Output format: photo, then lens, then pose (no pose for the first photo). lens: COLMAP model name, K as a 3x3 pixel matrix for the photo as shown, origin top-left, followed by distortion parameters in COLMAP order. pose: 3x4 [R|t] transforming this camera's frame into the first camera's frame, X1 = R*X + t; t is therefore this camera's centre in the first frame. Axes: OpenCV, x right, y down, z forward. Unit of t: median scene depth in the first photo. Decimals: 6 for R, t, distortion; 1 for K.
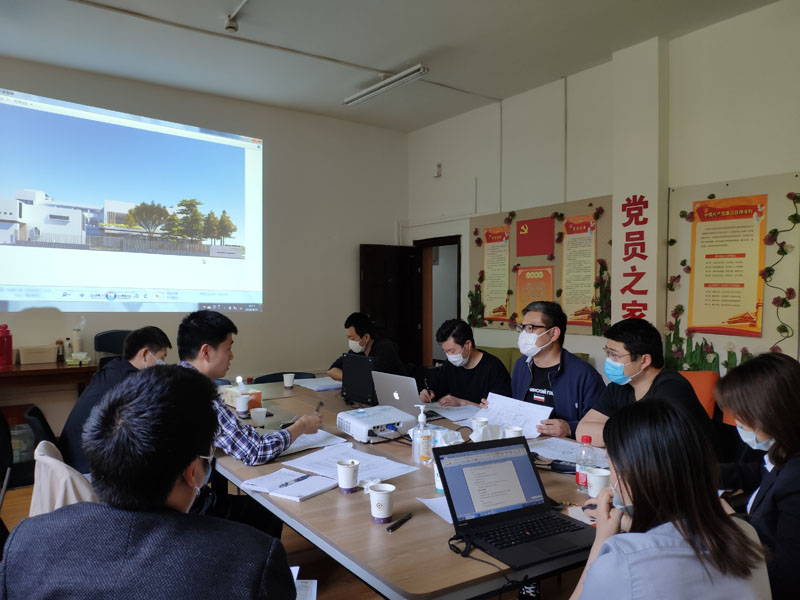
lens RADIAL K [[630.5, 0, 402.8], [0, 630.5, 301.0], [0, 0, 1]] dist [-0.000337, -0.082437]
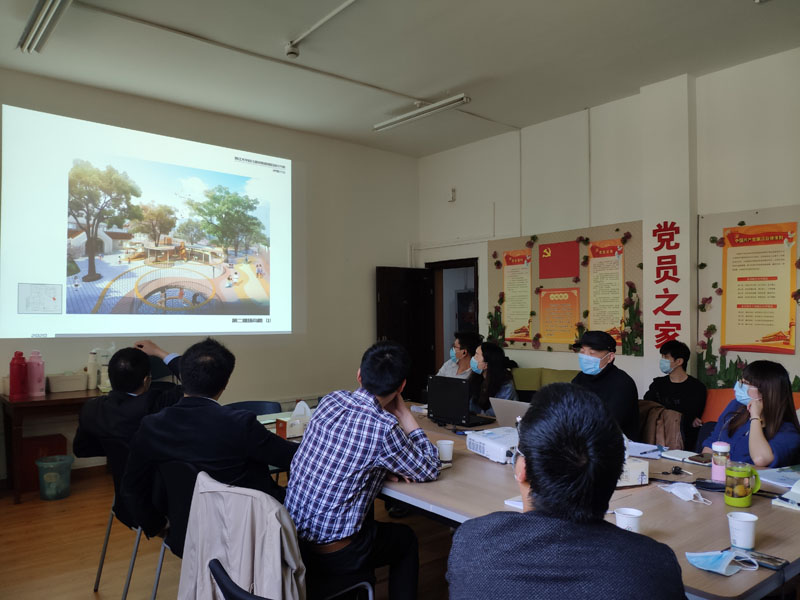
lens RADIAL K [[630.5, 0, 401.9], [0, 630.5, 300.9], [0, 0, 1]] dist [-0.000337, -0.082437]
pose [[0.995829, -0.004800, 0.091111, -0.159905], [0.007708, 0.999471, -0.031595, -0.004274], [-0.090912, 0.032166, 0.995339, -0.007788]]
